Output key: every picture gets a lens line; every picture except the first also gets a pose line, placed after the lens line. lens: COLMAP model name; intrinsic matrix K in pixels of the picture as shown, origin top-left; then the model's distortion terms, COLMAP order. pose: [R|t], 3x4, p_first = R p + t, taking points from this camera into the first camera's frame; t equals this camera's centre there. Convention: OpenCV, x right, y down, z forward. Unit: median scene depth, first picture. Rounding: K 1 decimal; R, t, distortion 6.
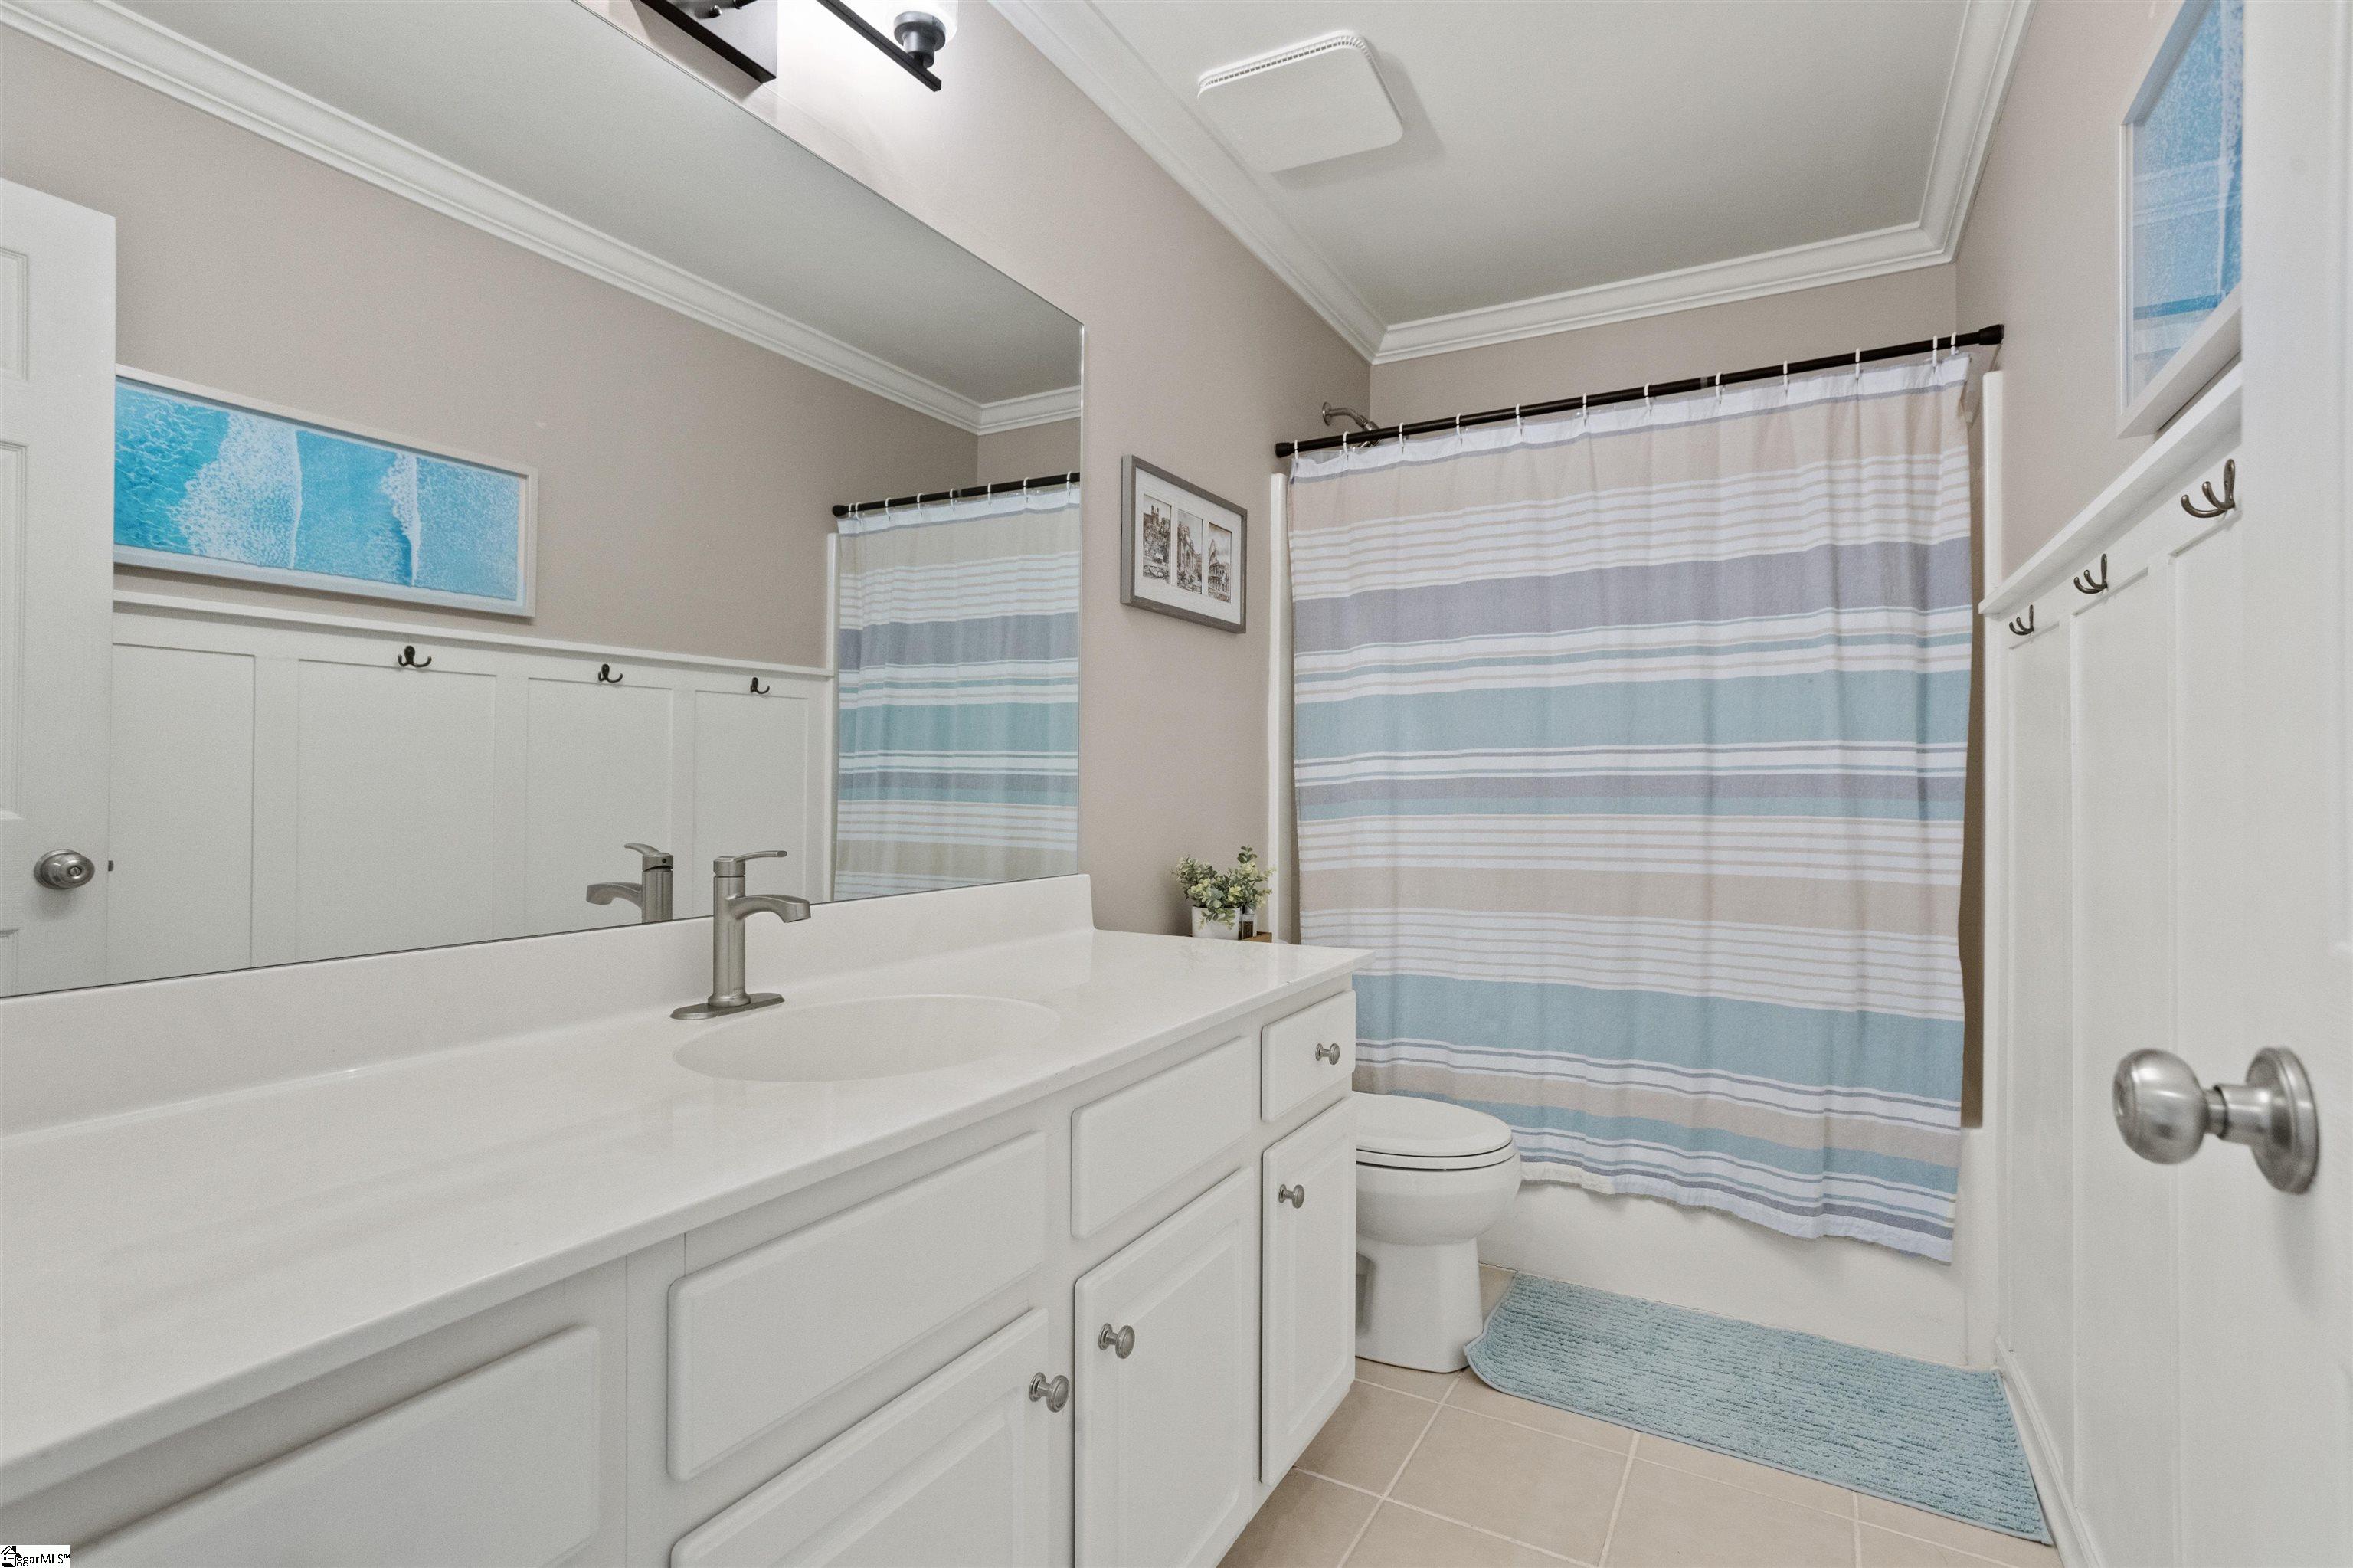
lens RADIAL K [[1155.6, 0, 1158.9], [0, 1155.6, 777.1], [0, 0, 1]] dist [-0.037341, 0.011962]
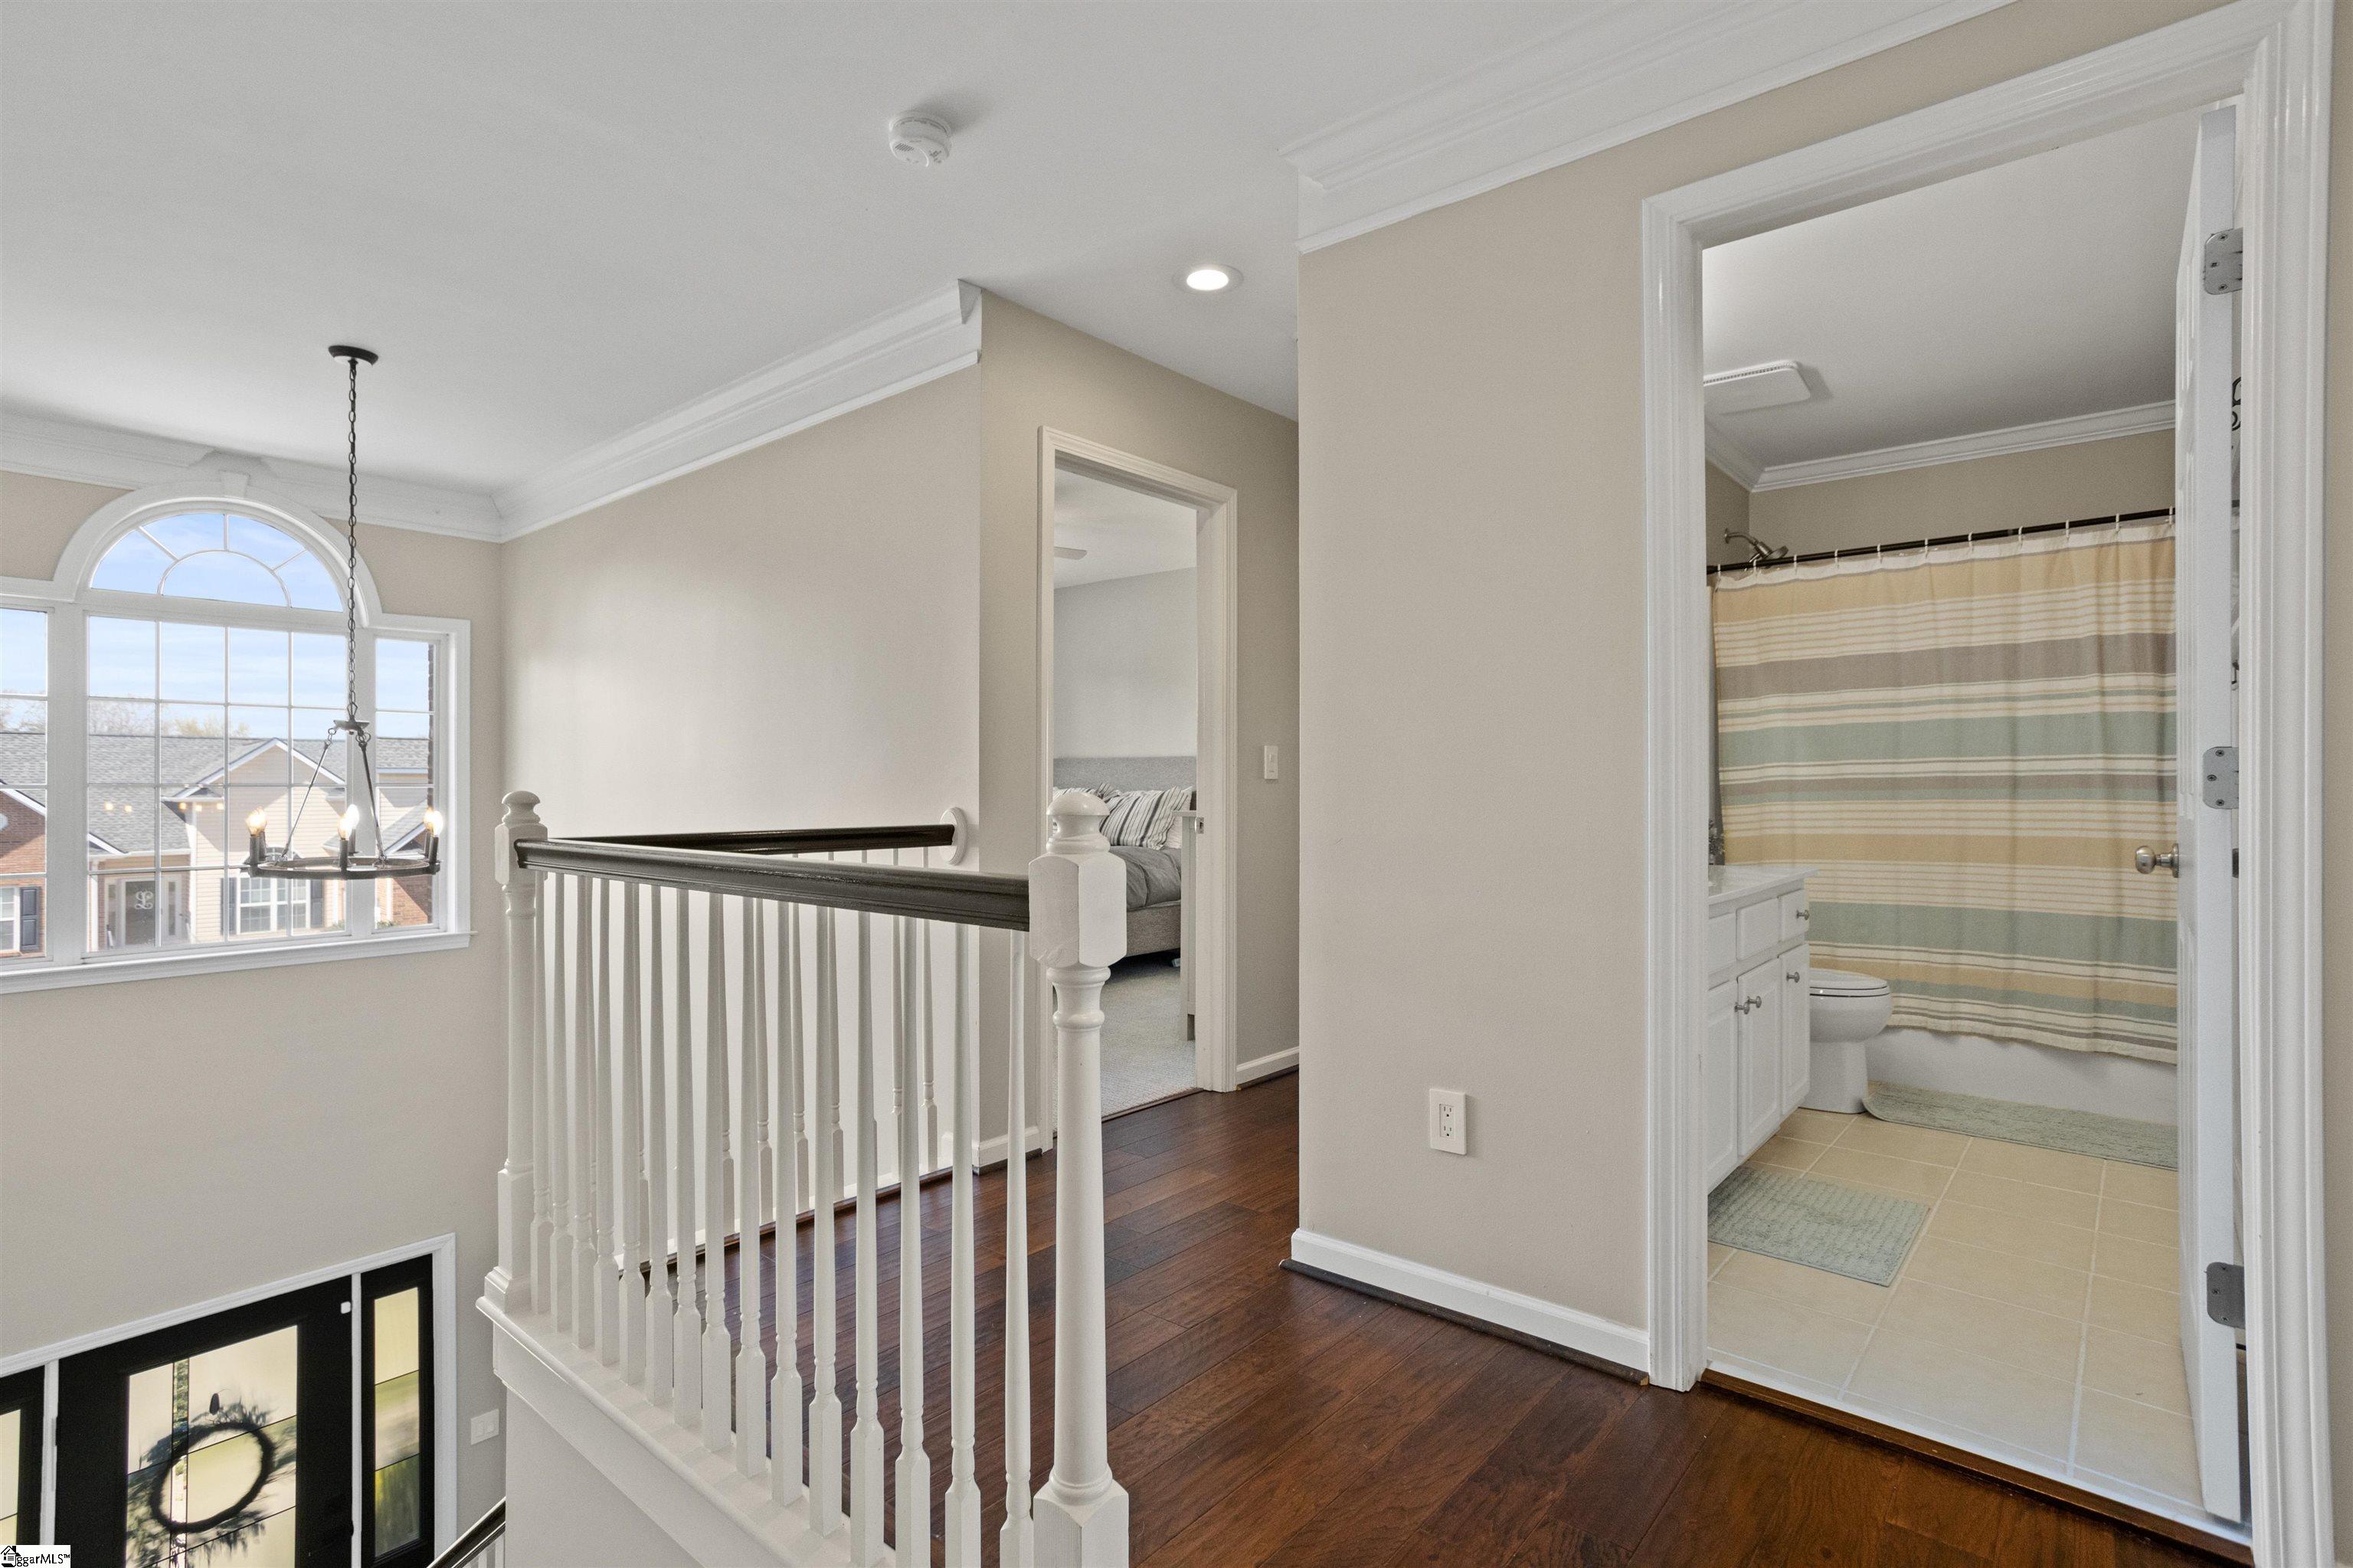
lens RADIAL K [[1155.6, 0, 1114.5], [0, 1155.6, 786.1], [0, 0, 1]] dist [-0.037341, 0.011962]
pose [[0.975699, -0.005730, -0.219042, -0.416709], [0.007109, 0.999960, 0.005509, -0.004410], [0.219001, -0.006932, 0.975700, -0.857201]]
